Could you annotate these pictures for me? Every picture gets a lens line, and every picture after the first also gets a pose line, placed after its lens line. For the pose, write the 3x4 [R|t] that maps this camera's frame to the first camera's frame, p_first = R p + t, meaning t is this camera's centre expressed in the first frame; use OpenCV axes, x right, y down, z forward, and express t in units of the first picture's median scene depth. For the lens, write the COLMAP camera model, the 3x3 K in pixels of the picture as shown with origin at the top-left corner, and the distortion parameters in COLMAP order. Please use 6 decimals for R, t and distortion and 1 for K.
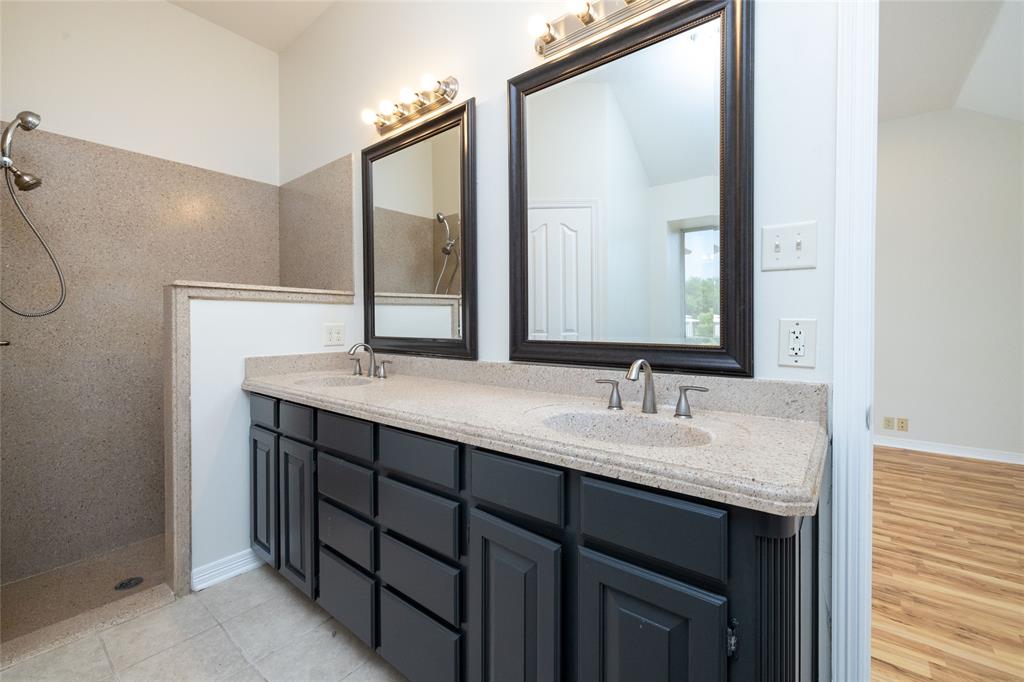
lens RADIAL K [[425.6, 0, 503.2], [0, 425.6, 327.5], [0, 0, 1]] dist [-0.002455, 0.000471]
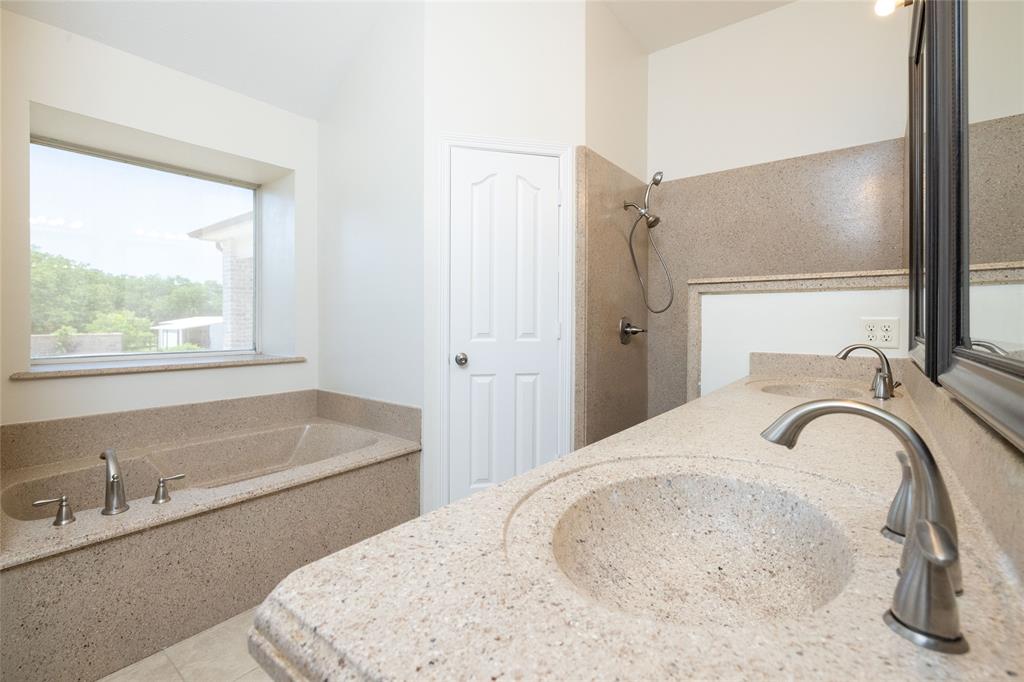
lens RADIAL K [[461.3, 0, 502.5], [0, 461.3, 323.4], [0, 0, 1]] dist [-0.004357, 0.000674]
pose [[0.006322, 0.006099, -0.999961, 0.461935], [-0.017139, 0.999835, 0.005990, 0.009623], [0.999833, 0.017100, 0.006425, 0.463865]]
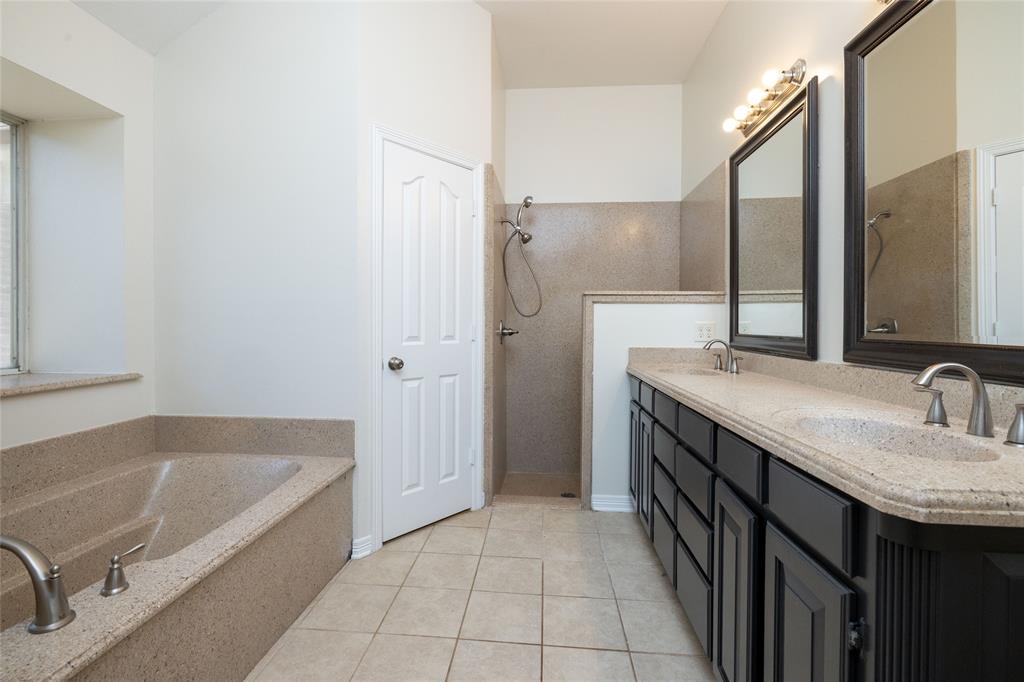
lens RADIAL K [[461.3, 0, 512.7], [0, 461.3, 326.5], [0, 0, 1]] dist [-0.004357, 0.000674]
pose [[0.572184, 0.009514, -0.820070, 0.365740], [-0.015865, 0.999874, 0.000530, 0.013171], [0.819972, 0.012707, 0.572262, -0.101702]]
